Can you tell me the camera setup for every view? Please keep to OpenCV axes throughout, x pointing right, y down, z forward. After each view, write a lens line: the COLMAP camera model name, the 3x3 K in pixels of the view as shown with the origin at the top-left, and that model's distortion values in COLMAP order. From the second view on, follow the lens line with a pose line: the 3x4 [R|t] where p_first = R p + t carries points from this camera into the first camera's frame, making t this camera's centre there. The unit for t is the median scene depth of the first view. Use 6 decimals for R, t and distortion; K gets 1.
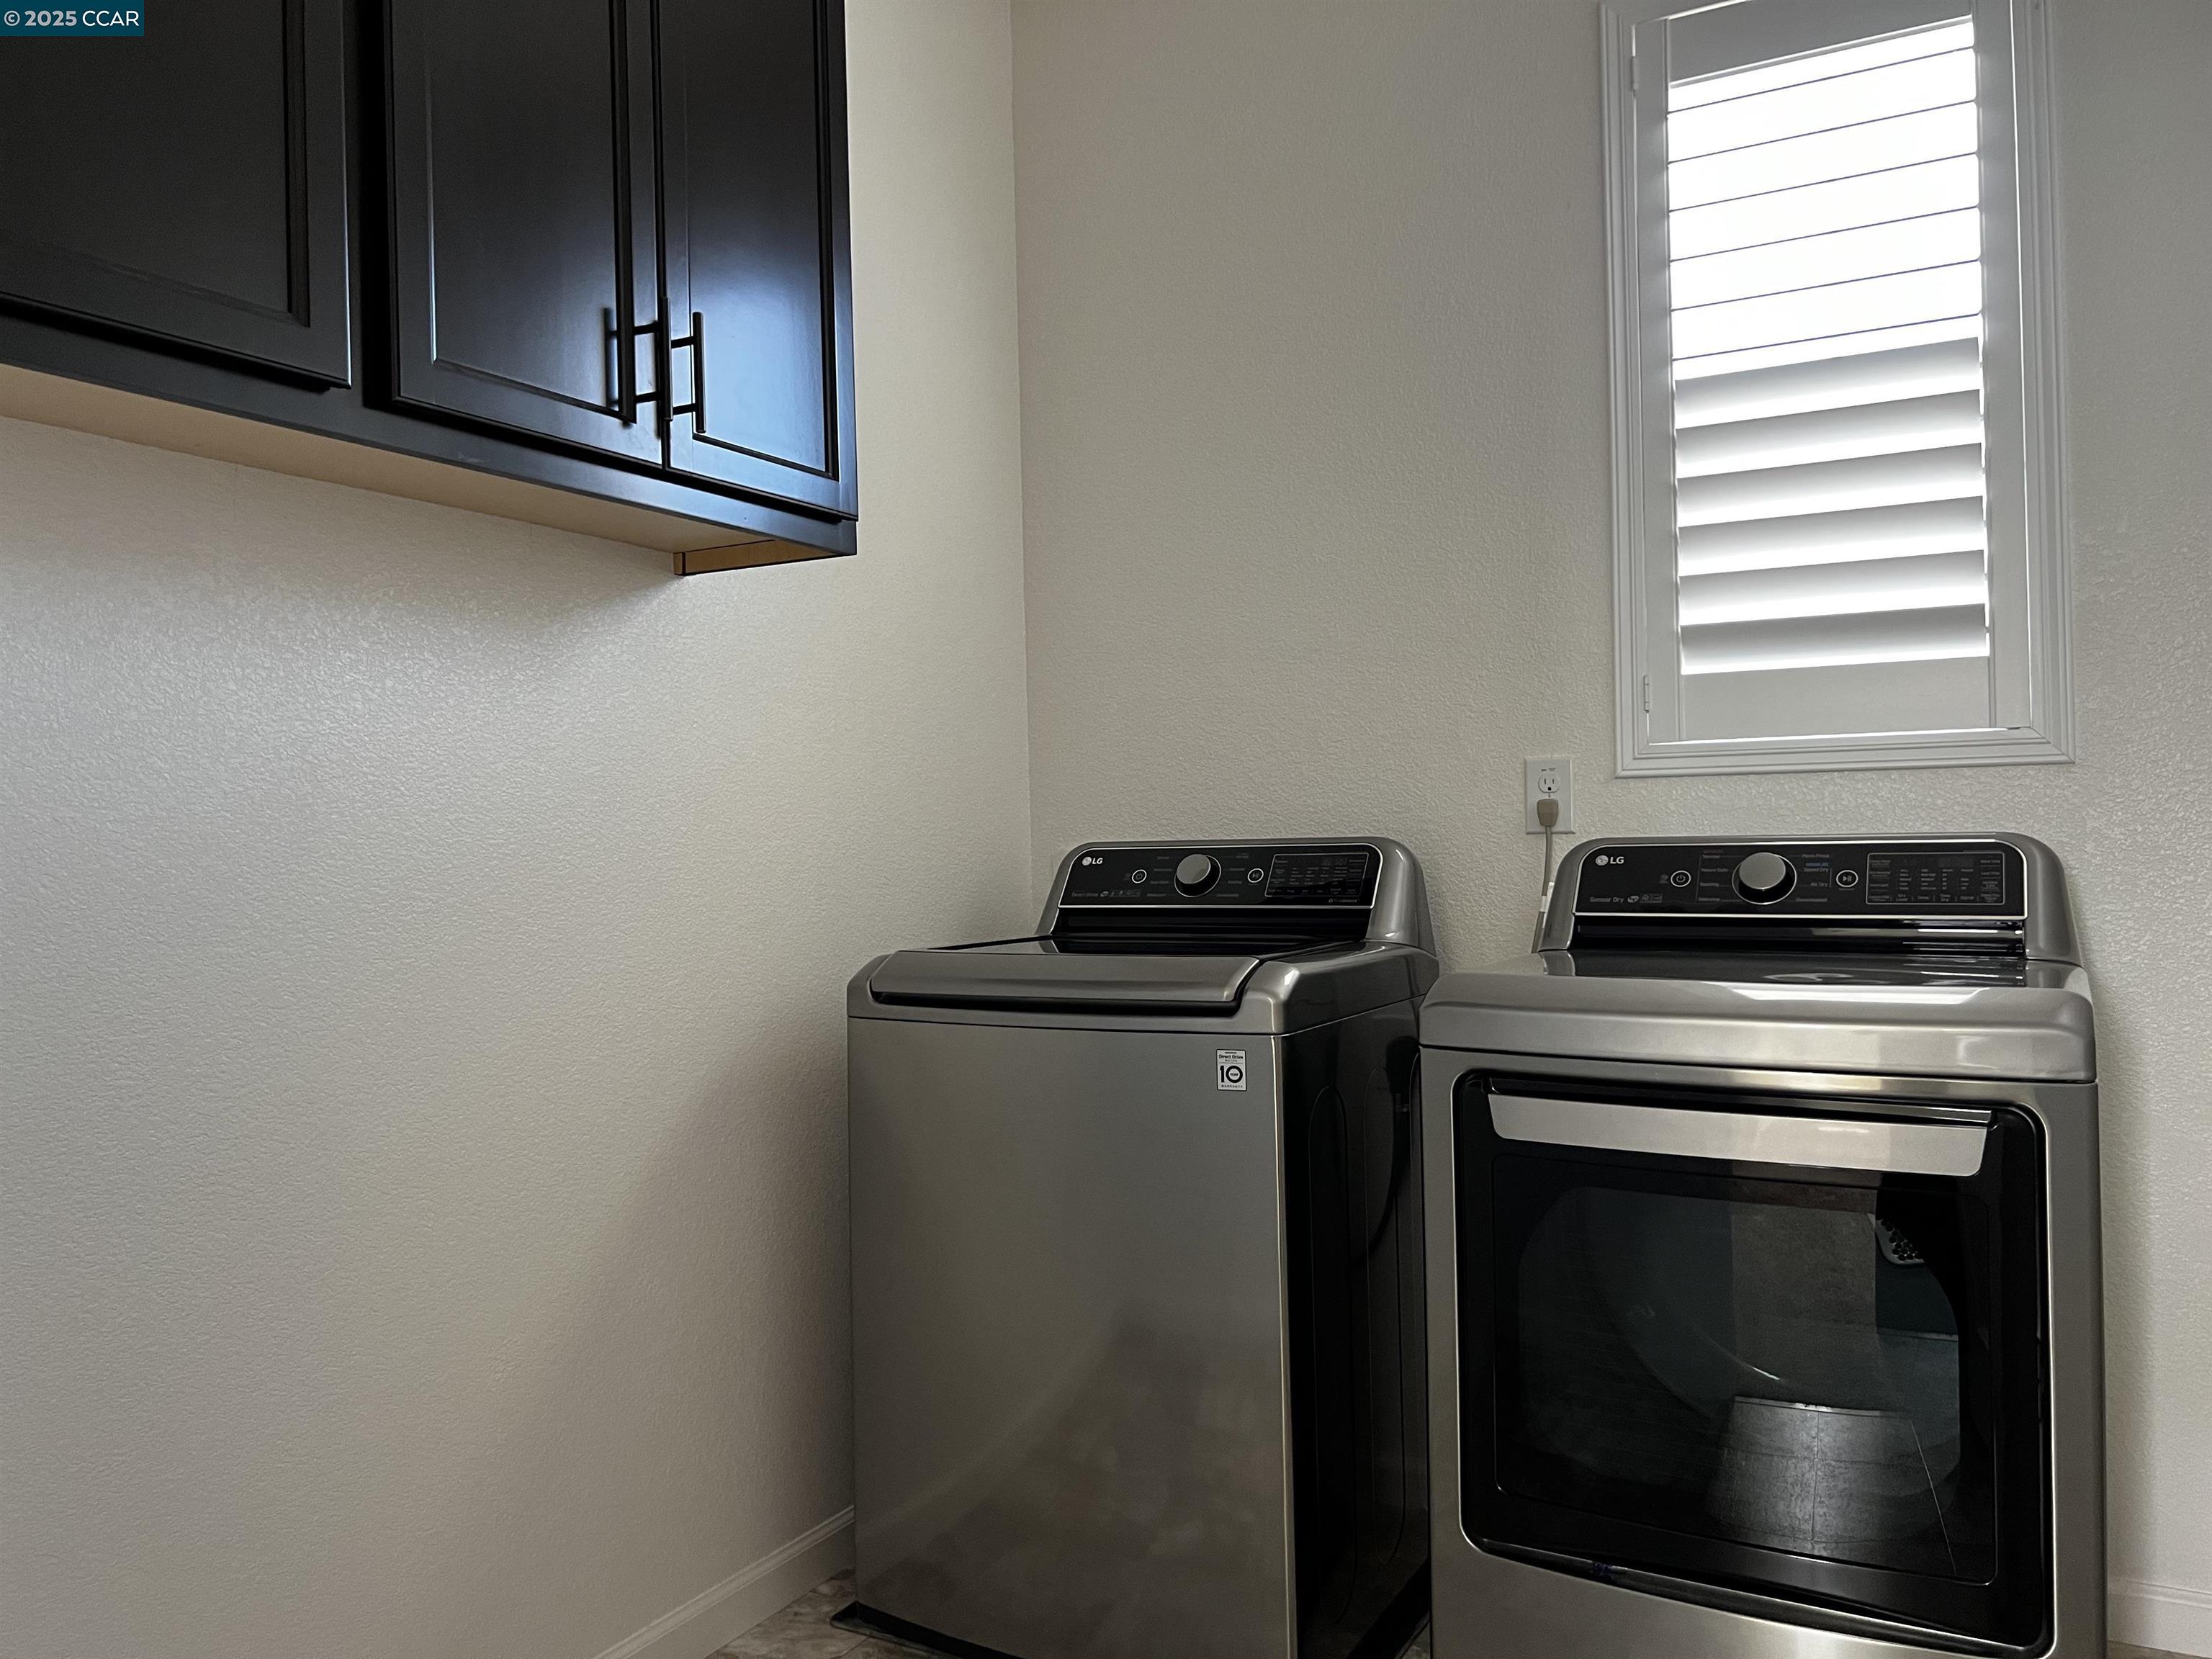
lens RADIAL K [[1661.1, 0, 1106.0], [0, 1661.1, 829.5], [0, 0, 1]] dist [0.052075, -0.056899]
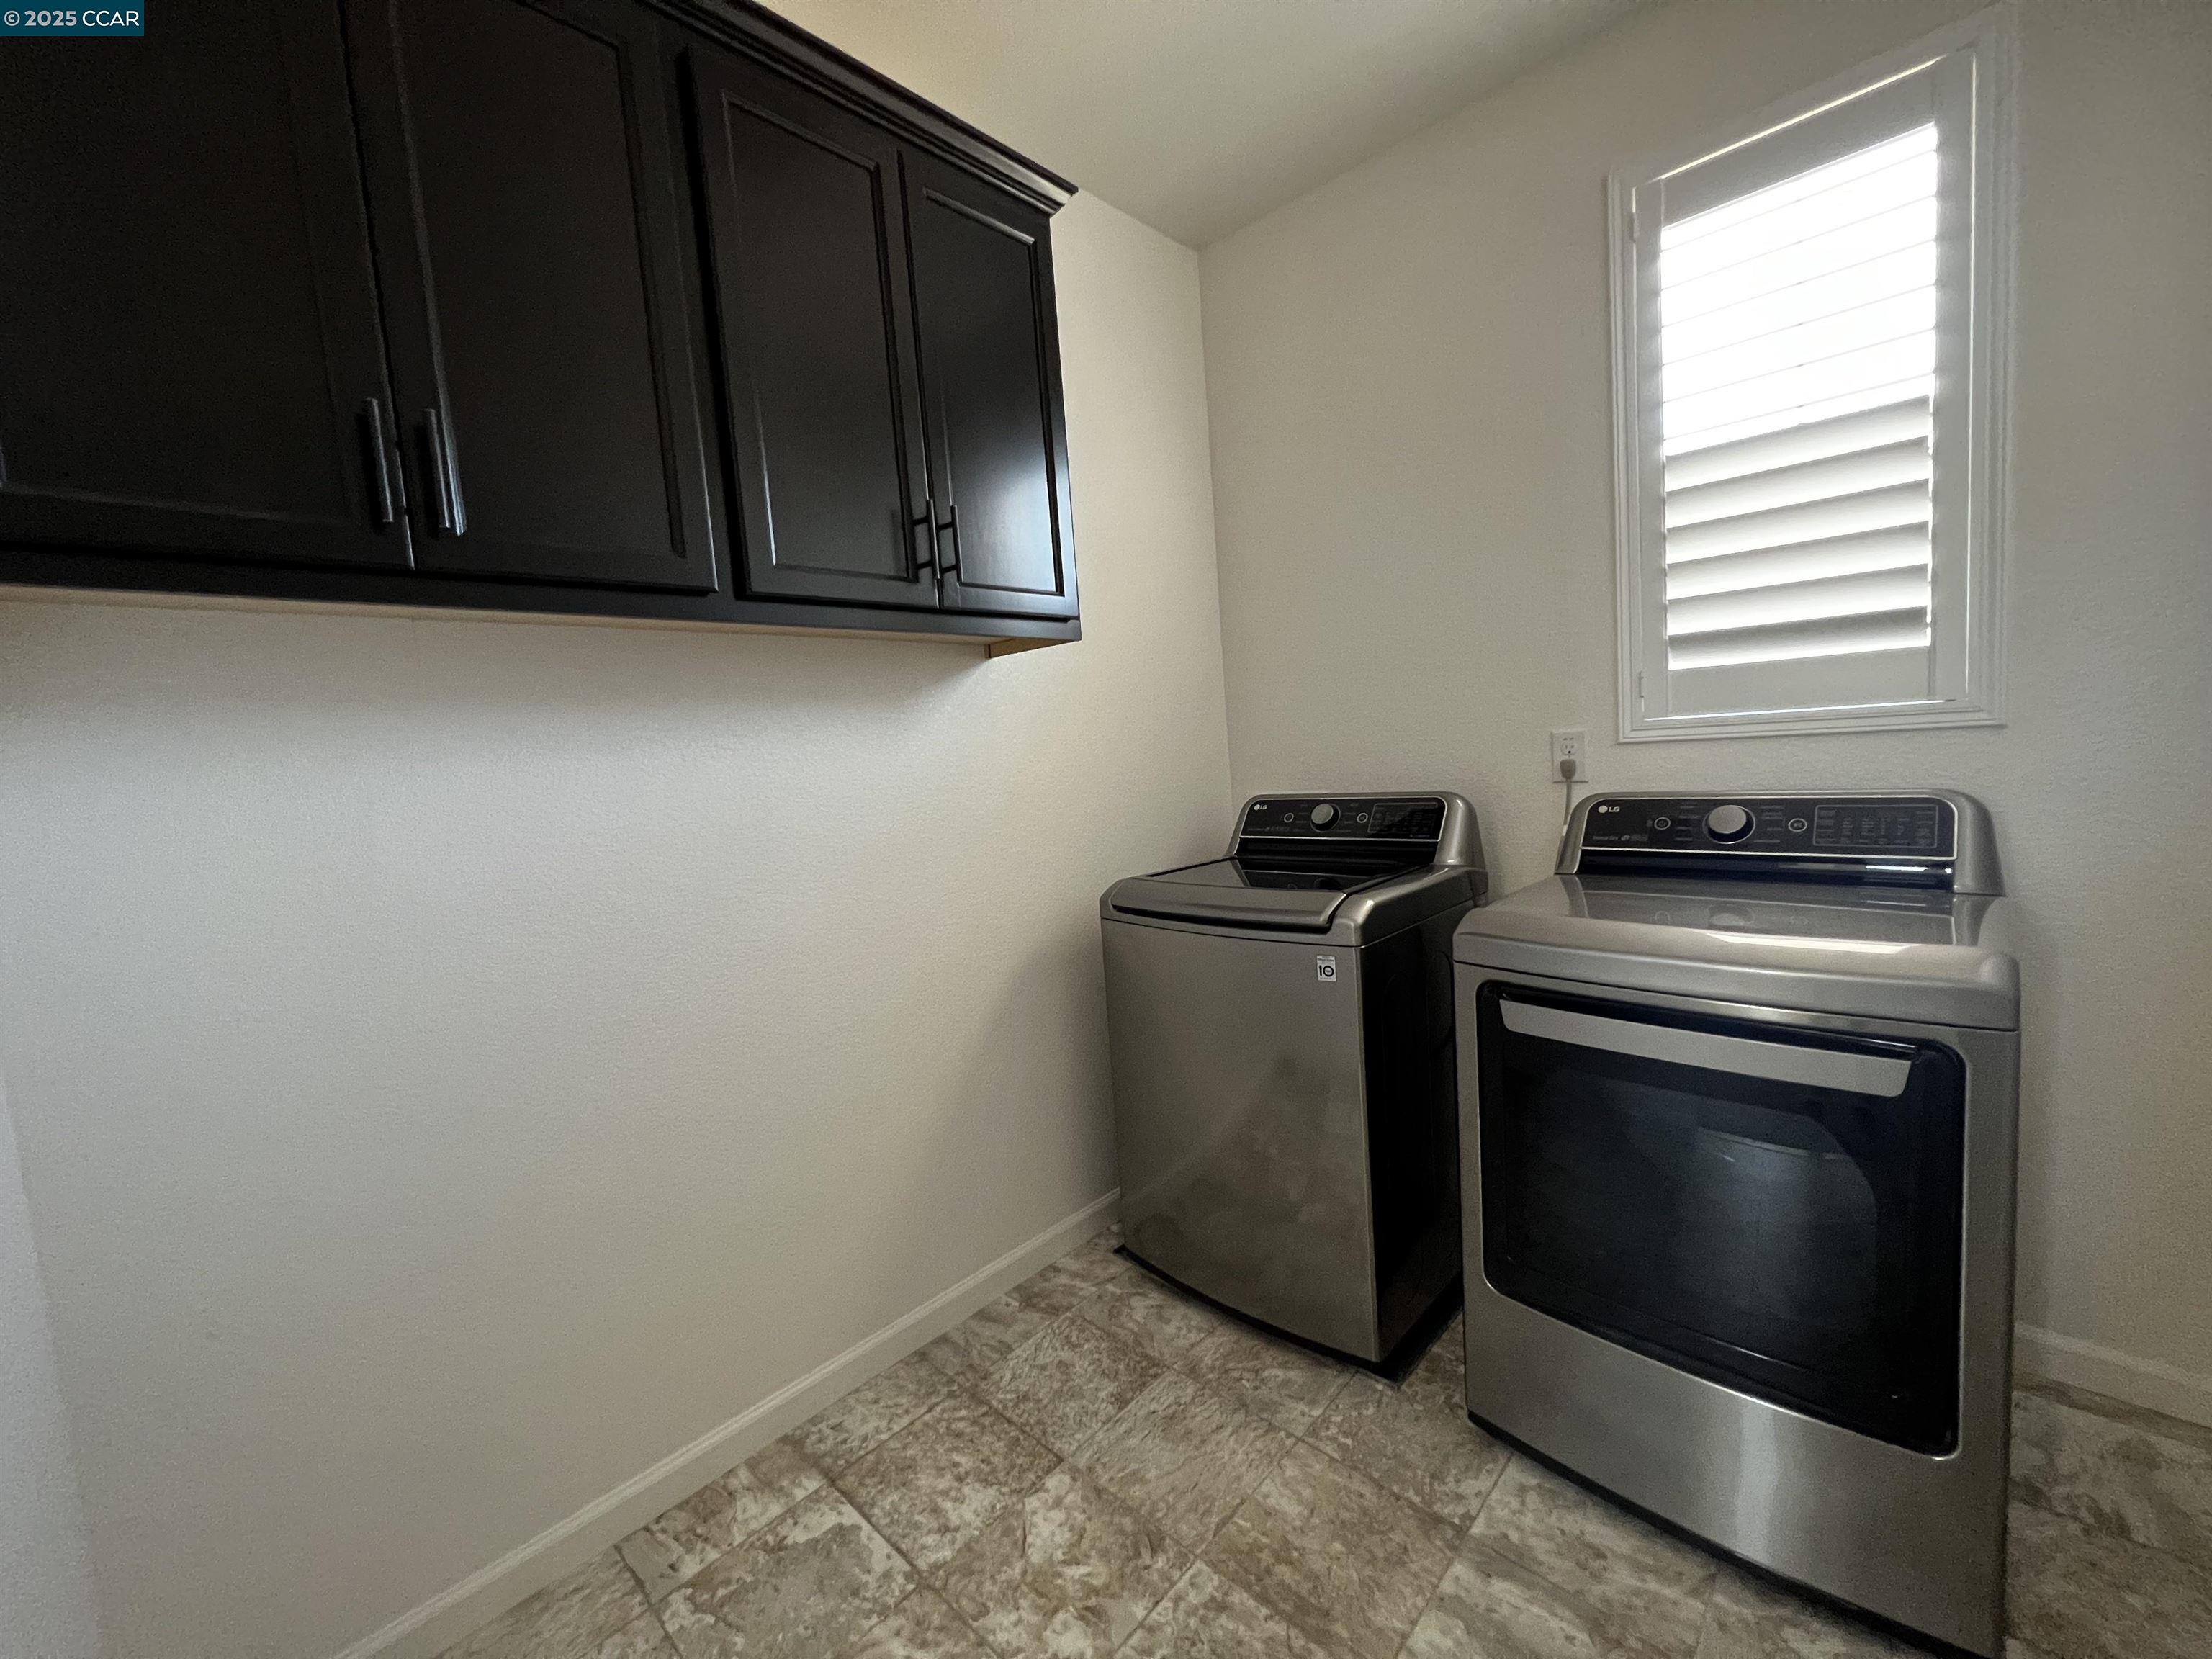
lens RADIAL K [[886.0, 0, 1106.0], [0, 886.0, 829.5], [0, 0, 1]] dist [-0.012029, 0.008431]
pose [[0.965117, -0.025266, -0.260598, 0.085664], [0.053960, 0.993160, 0.103549, -0.069169], [0.256199, -0.113999, 0.959878, 0.165407]]
